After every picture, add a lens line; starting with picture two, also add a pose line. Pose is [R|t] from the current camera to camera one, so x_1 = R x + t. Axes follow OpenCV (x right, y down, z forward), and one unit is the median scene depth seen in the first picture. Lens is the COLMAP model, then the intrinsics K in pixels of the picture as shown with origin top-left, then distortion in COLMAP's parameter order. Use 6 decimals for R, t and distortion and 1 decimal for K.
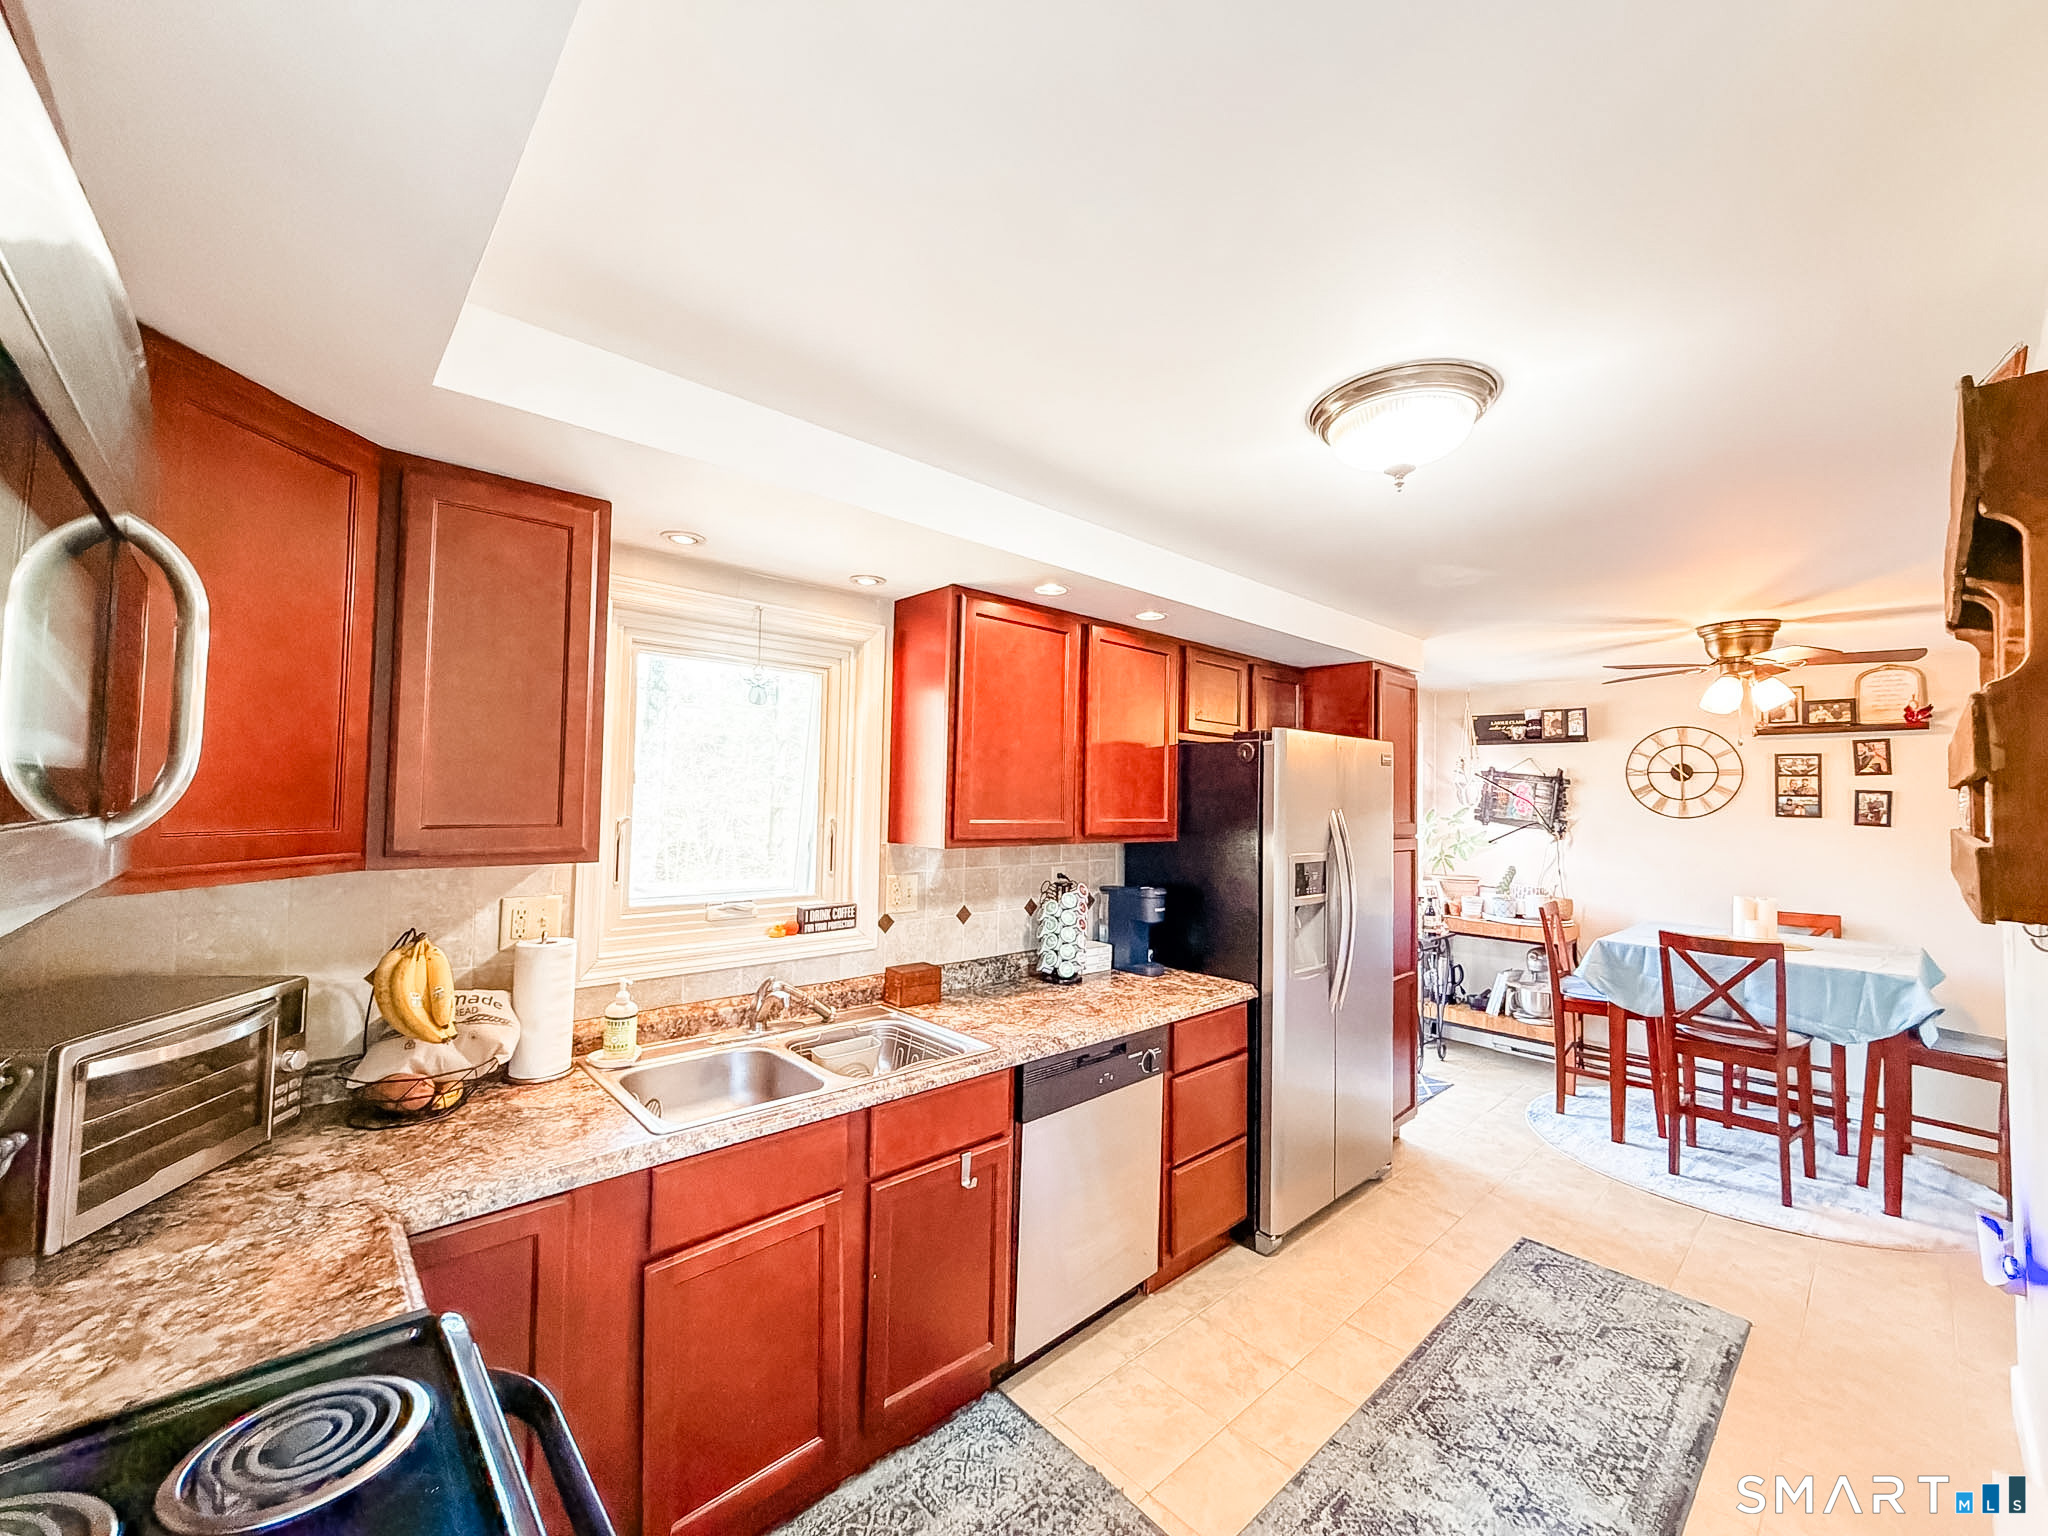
lens RADIAL K [[815.0, 0, 1022.5], [0, 815.0, 768.7], [0, 0, 1]] dist [0.000080, -0.000170]
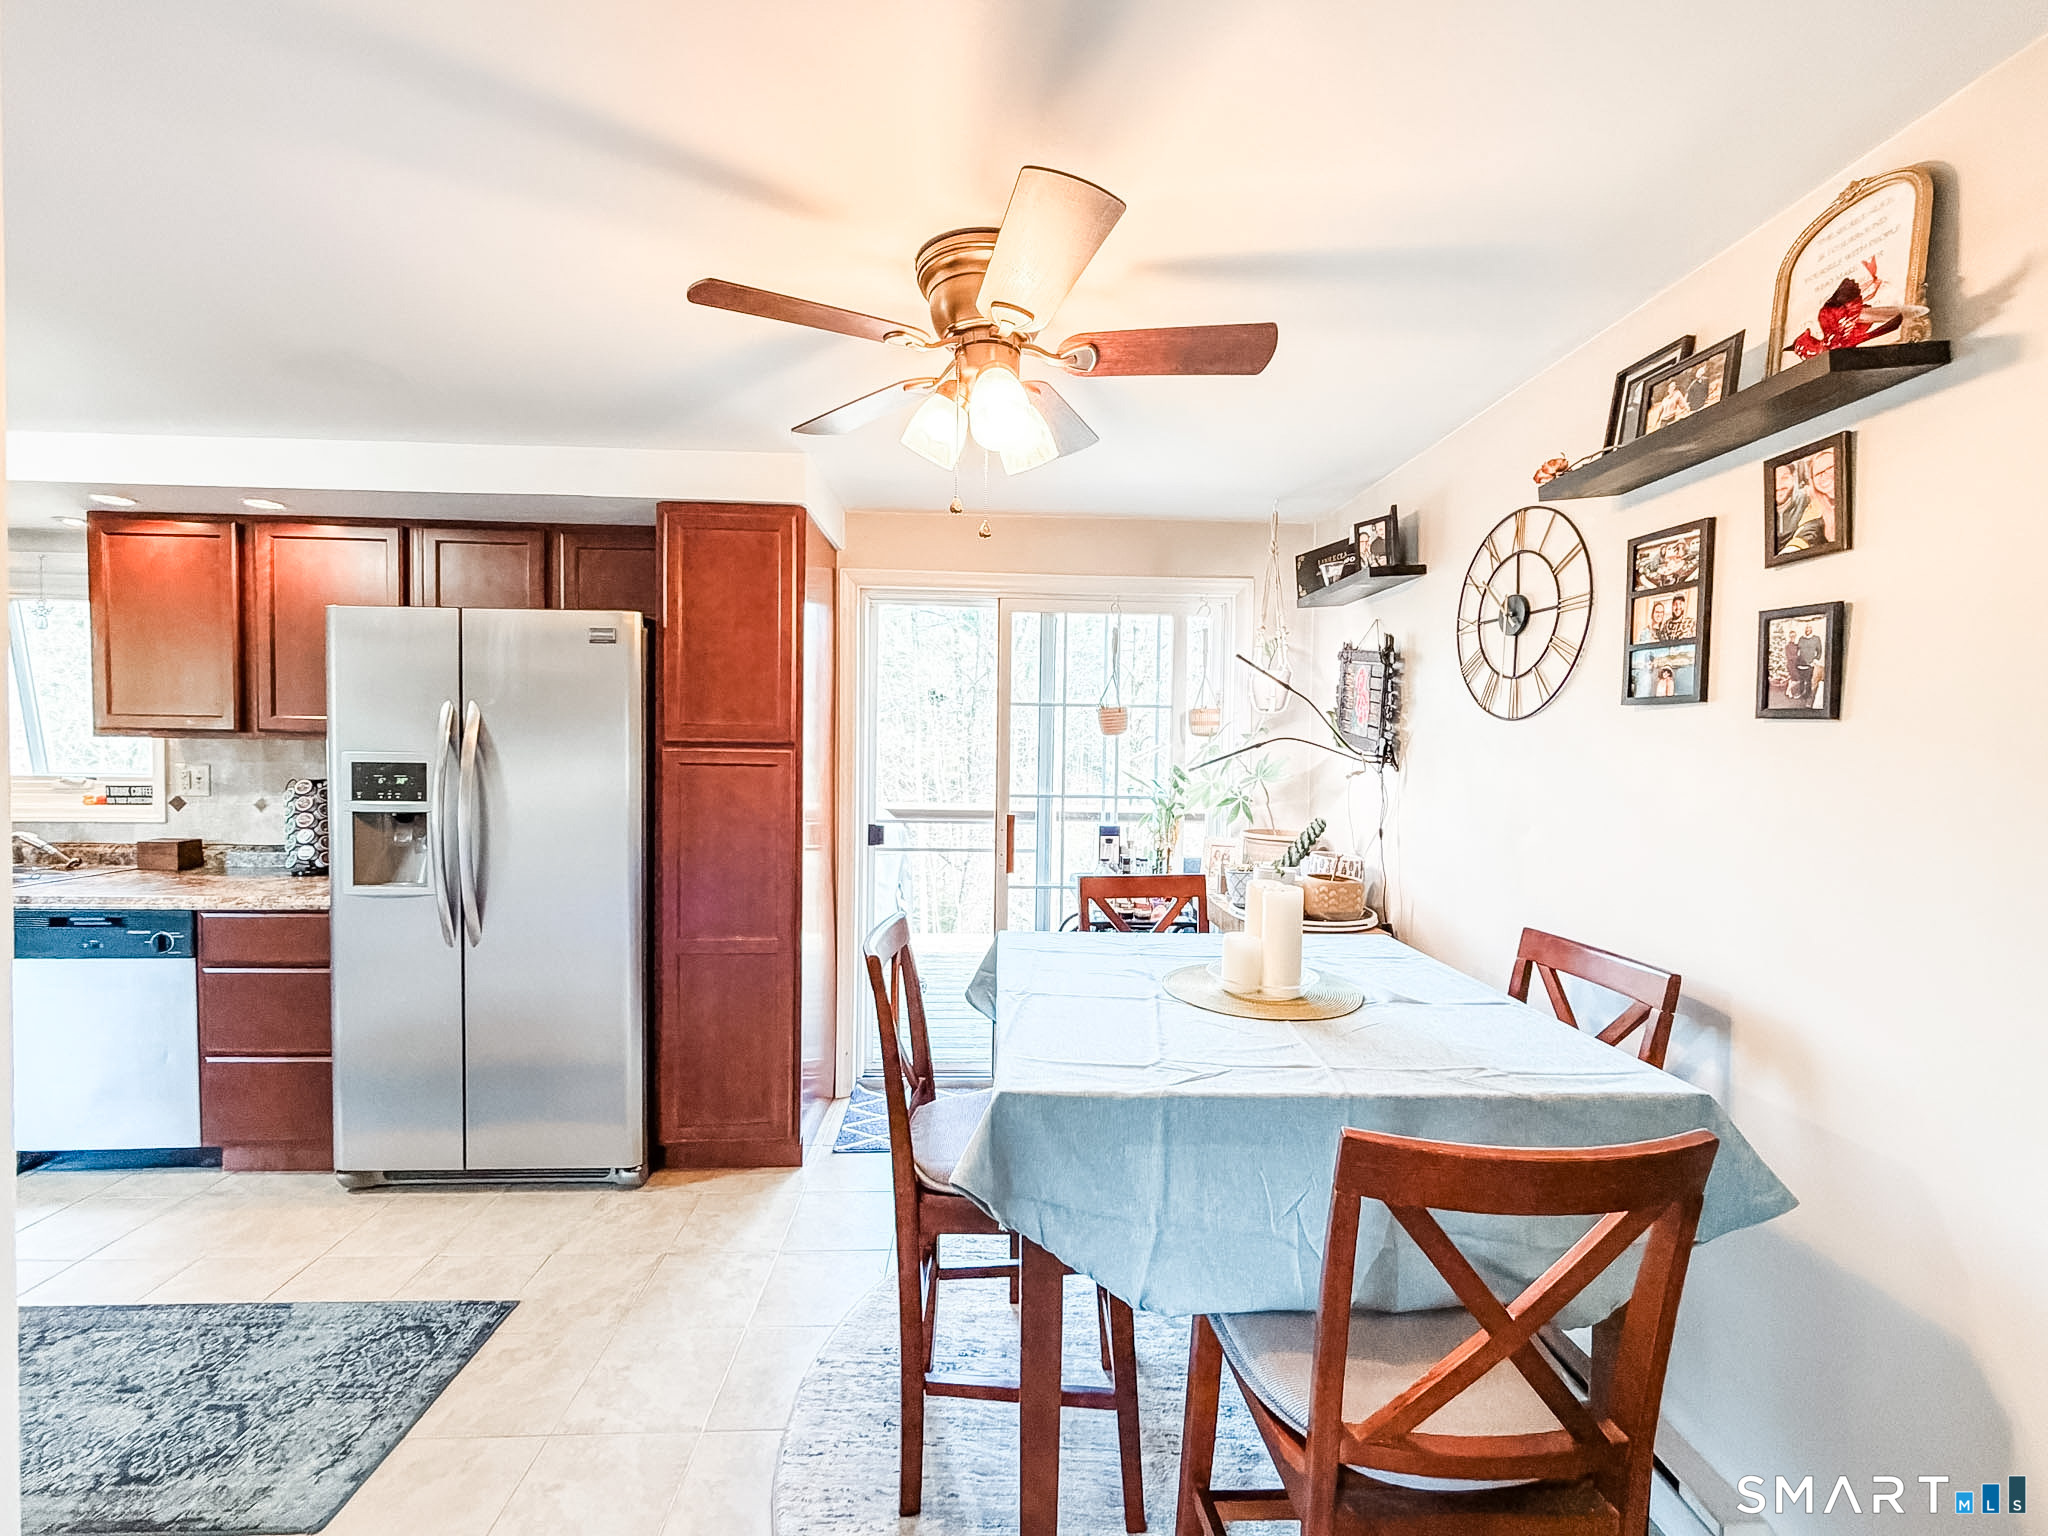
lens RADIAL K [[837.7, 0, 1021.7], [0, 837.7, 769.3], [0, 0, 1]] dist [-0.000200, 0.000012]
pose [[0.765743, 0.014866, -0.642975, 1.029157], [0.022398, 0.998510, 0.049761, 0.067619], [0.642757, -0.052505, 0.764269, 0.551963]]
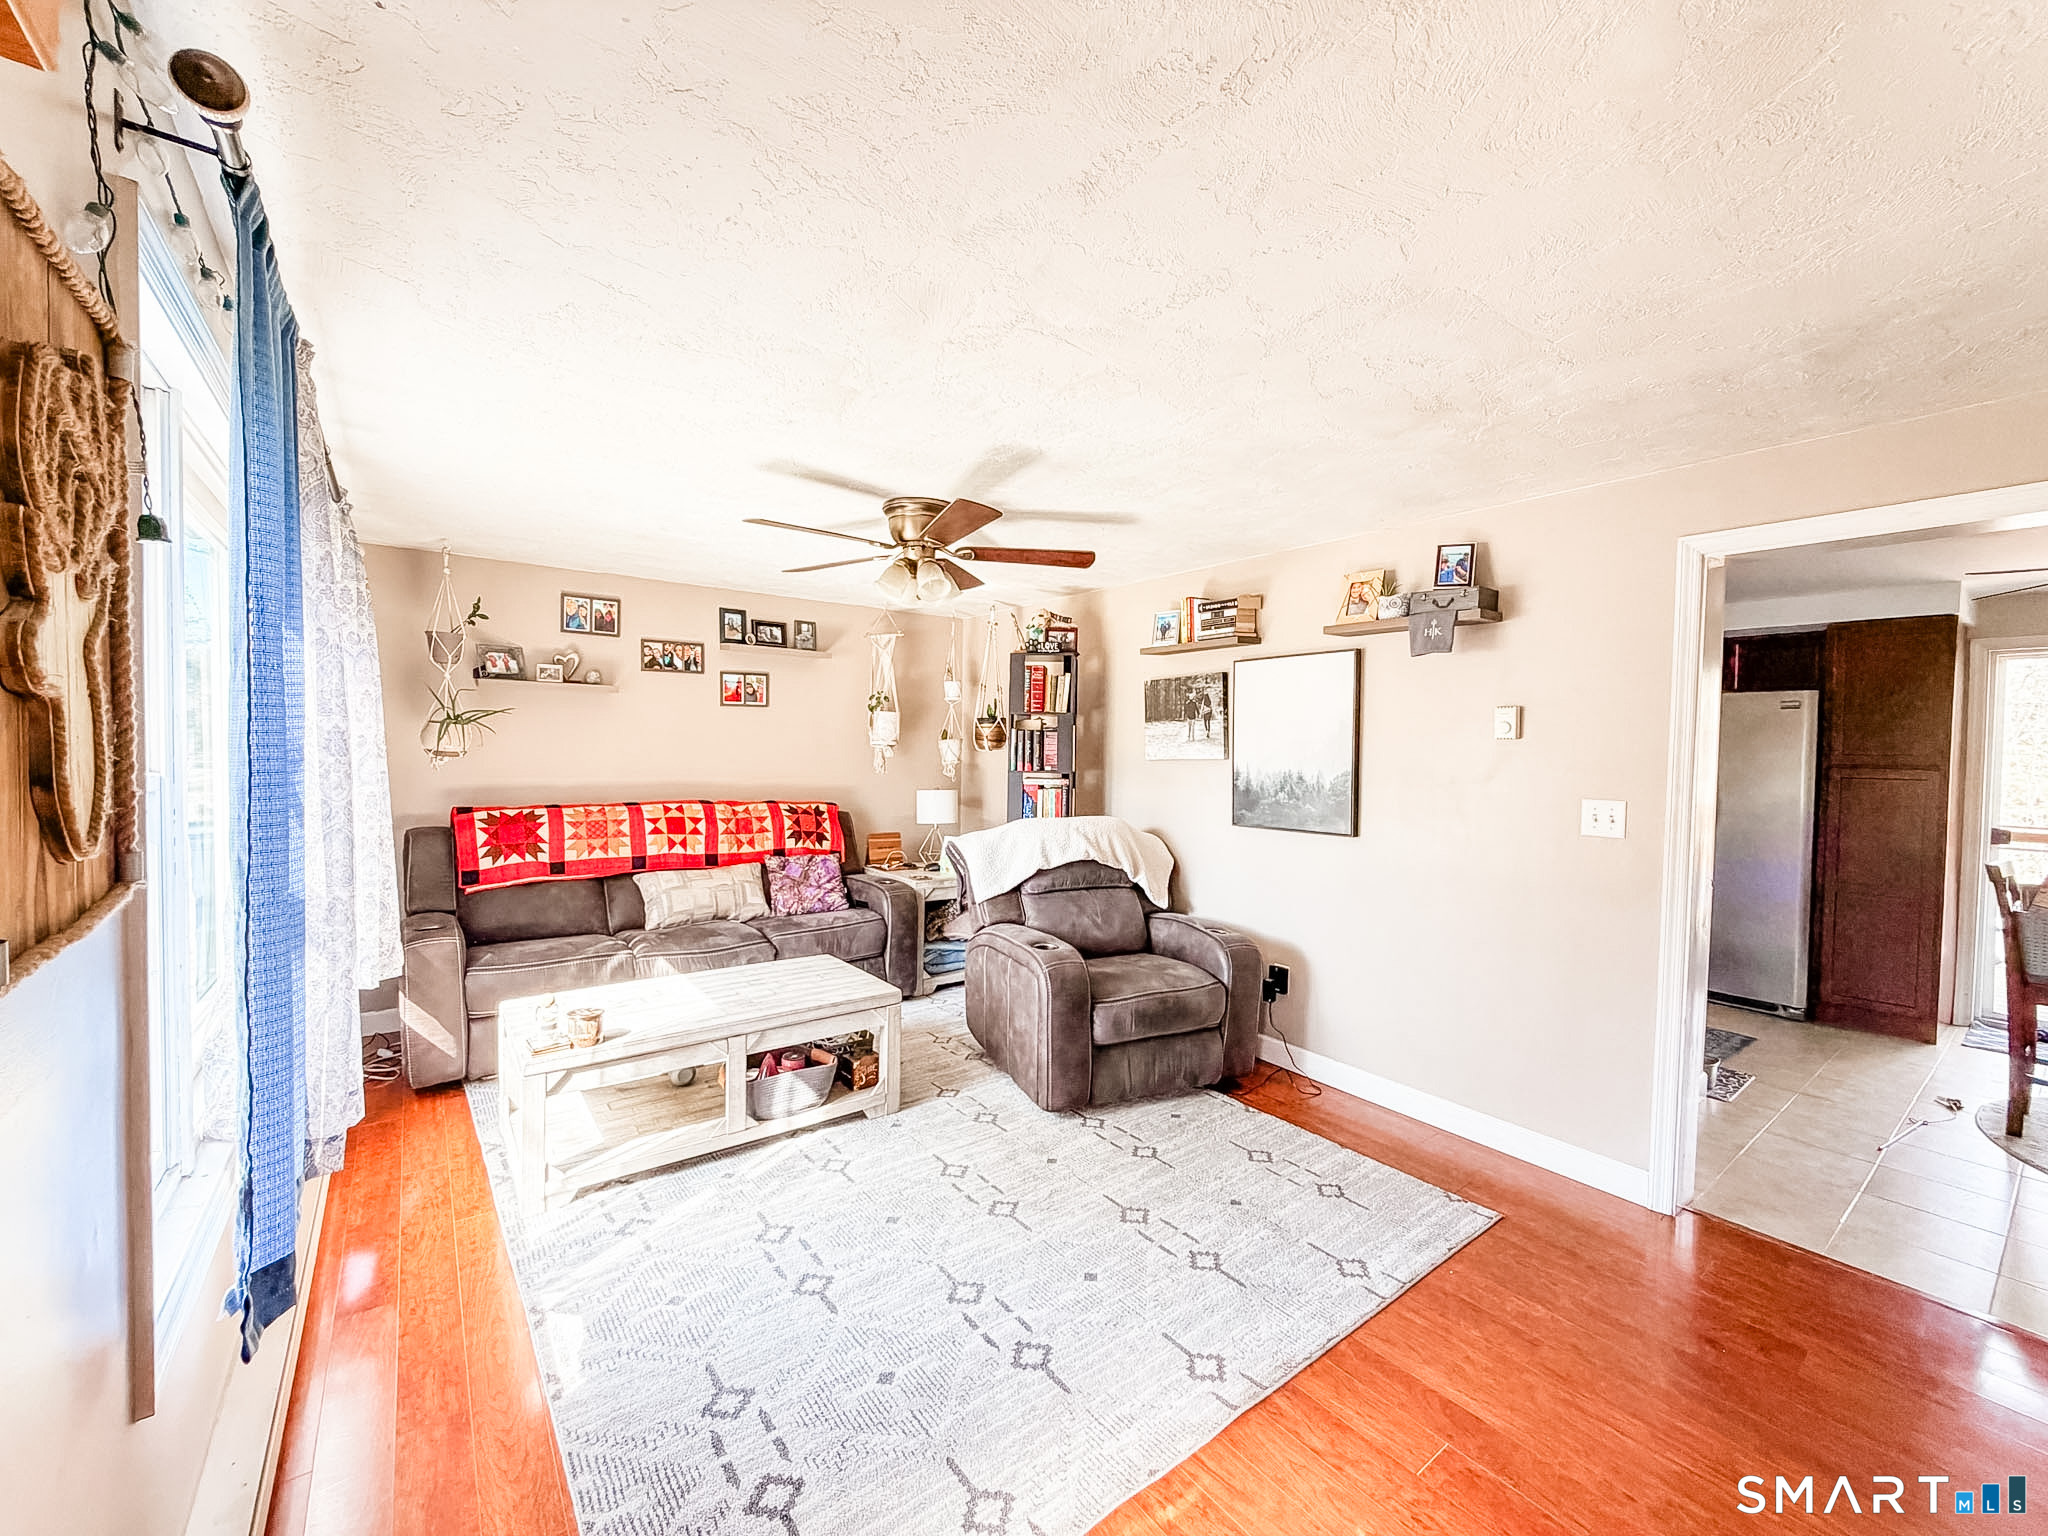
lens RADIAL K [[815.0, 0, 1022.5], [0, 815.0, 768.7], [0, 0, 1]] dist [0.000080, -0.000170]
pose [[-0.096675, 0.008028, -0.995284, 1.588898], [0.020048, 0.999780, 0.006117, 0.049059], [0.995114, -0.019362, -0.096814, -0.104076]]
